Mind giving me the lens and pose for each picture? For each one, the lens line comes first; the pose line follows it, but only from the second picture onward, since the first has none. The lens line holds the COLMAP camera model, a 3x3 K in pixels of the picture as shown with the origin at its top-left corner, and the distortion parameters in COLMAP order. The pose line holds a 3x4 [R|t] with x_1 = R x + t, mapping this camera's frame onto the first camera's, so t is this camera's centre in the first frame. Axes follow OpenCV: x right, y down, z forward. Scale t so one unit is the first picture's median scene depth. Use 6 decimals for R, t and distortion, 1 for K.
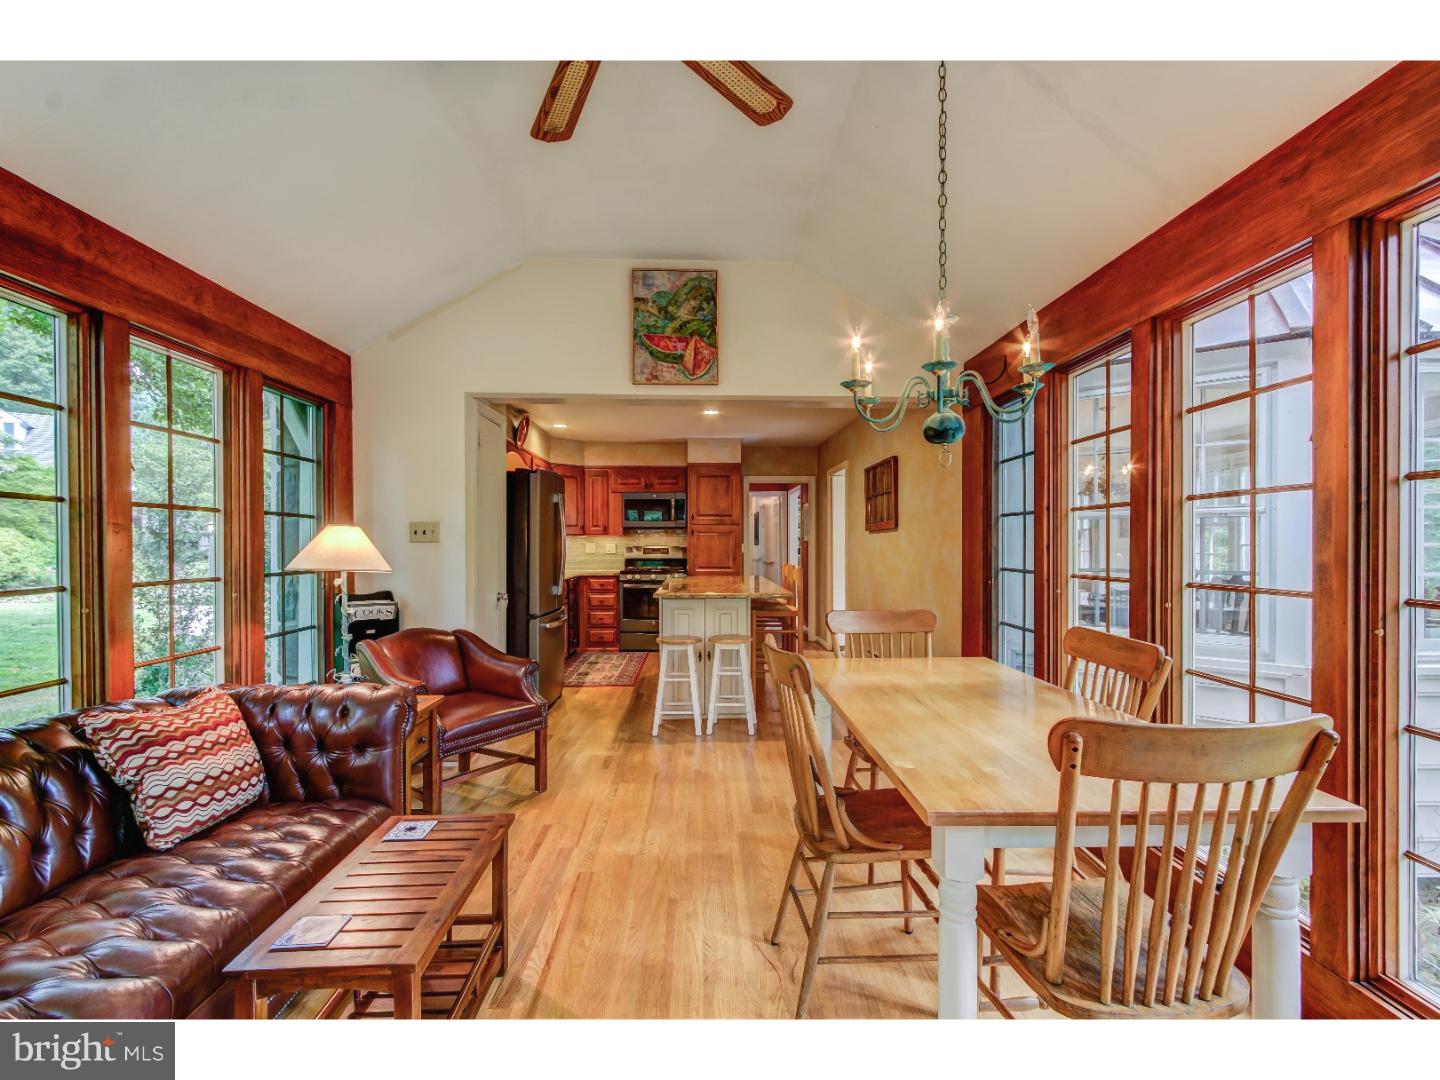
lens RADIAL K [[656.3, 0, 721.1], [0, 656.3, 544.8], [0, 0, 1]] dist [0.000310, 0.001747]
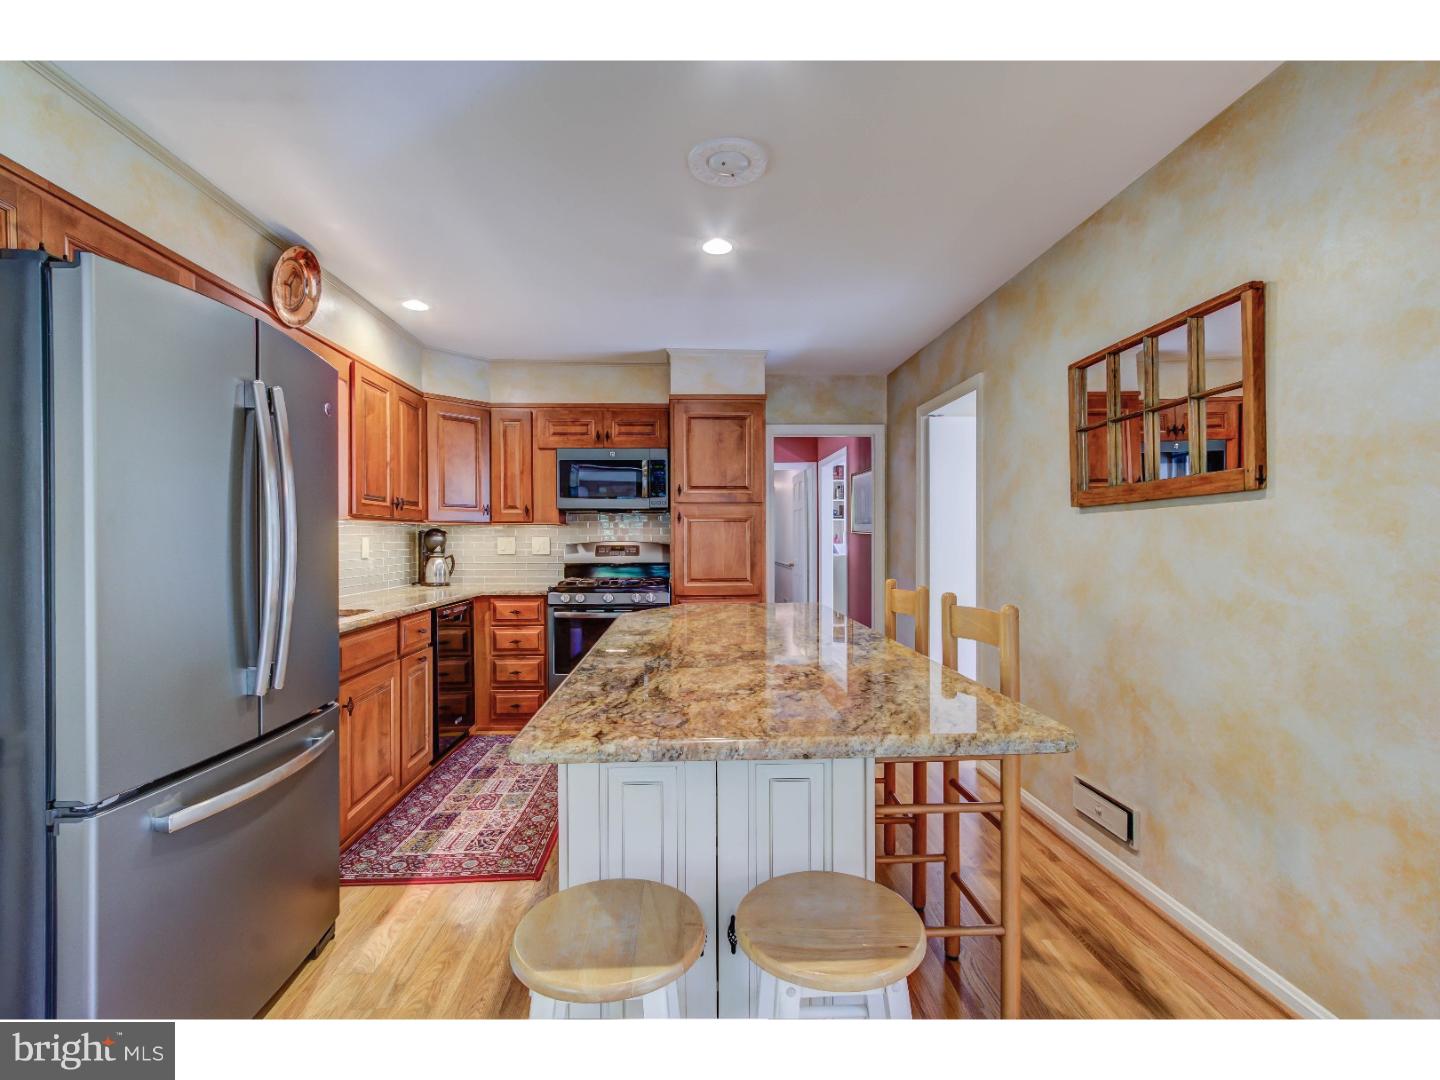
lens RADIAL K [[656.3, 0, 719.0], [0, 656.3, 538.1], [0, 0, 1]] dist [0.000310, 0.001747]
pose [[0.999910, -0.003249, 0.012984, -0.016820], [0.003281, 0.999992, -0.002435, 0.000487], [-0.012976, 0.002478, 0.999913, 0.429700]]
